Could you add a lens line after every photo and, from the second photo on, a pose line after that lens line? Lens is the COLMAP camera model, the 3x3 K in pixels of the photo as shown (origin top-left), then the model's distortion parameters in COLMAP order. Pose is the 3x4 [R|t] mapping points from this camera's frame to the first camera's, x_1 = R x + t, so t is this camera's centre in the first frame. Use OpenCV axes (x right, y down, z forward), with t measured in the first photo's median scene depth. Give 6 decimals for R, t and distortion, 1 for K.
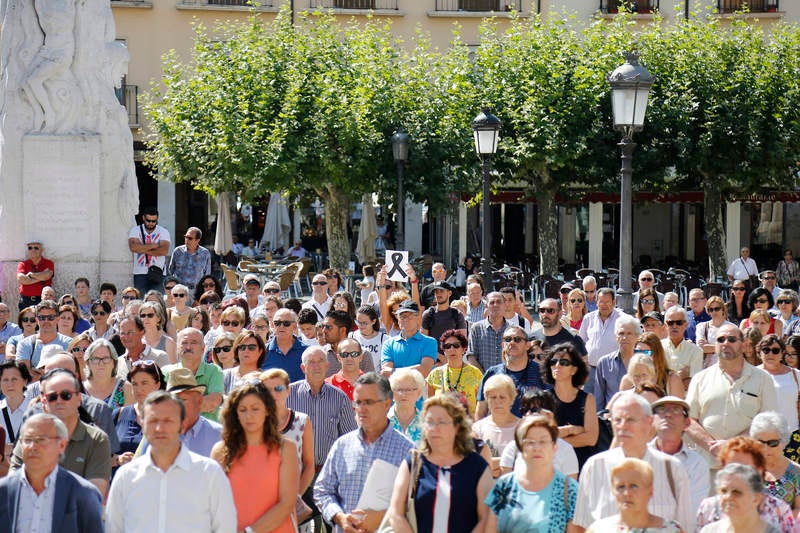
lens RADIAL K [[2340.3, 0, 398.7], [0, 2340.3, 252.6], [0, 0, 1]] dist [0.788237, 0.000000]
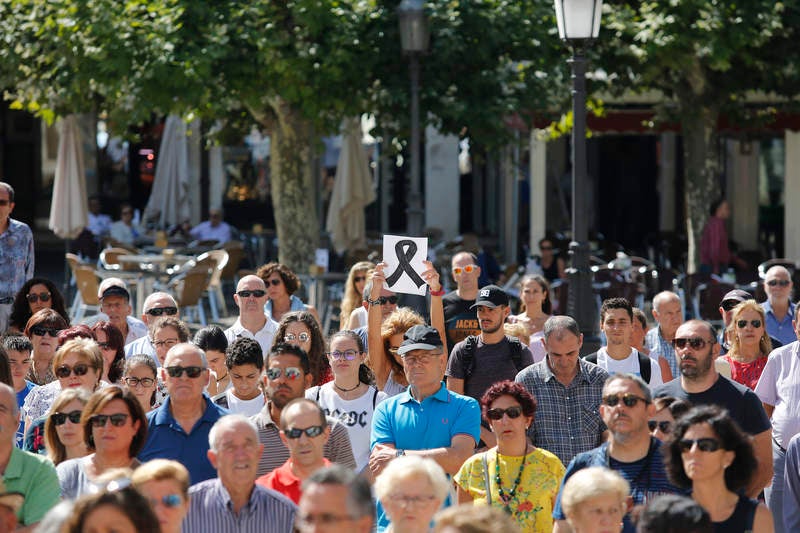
lens RADIAL K [[4574.6, 0, 420.9], [0, 4574.6, 266.7], [0, 0, 1]] dist [1.719218, 0.000000]
pose [[0.999985, -0.005439, 0.000100, 0.002391], [0.005438, 0.999951, 0.008259, -0.000782], [-0.000145, -0.008259, 0.999966, -0.011971]]
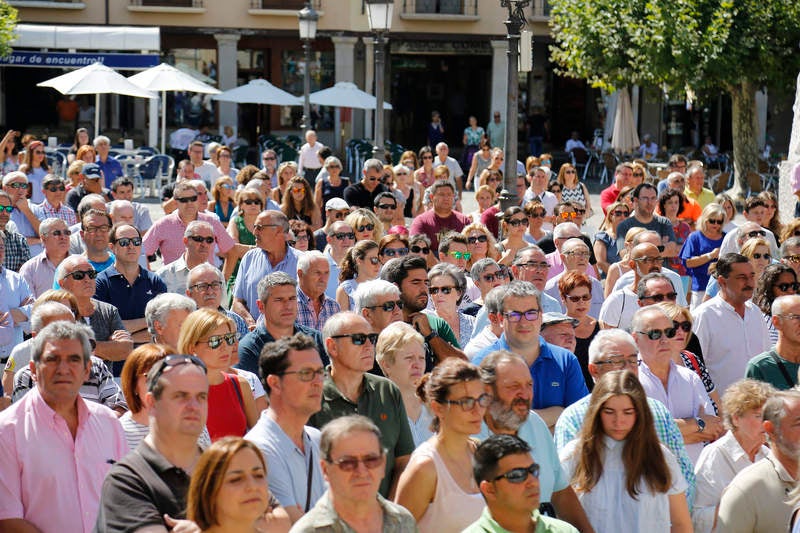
lens RADIAL K [[2350.4, 0, 388.6], [0, 2350.4, 243.9], [0, 0, 1]] dist [0.712577, 0.000000]
pose [[0.998286, 0.005307, 0.058280, -0.345854], [-0.007802, 0.999058, 0.042681, -0.003928], [-0.057999, -0.043062, 0.997387, 0.068614]]
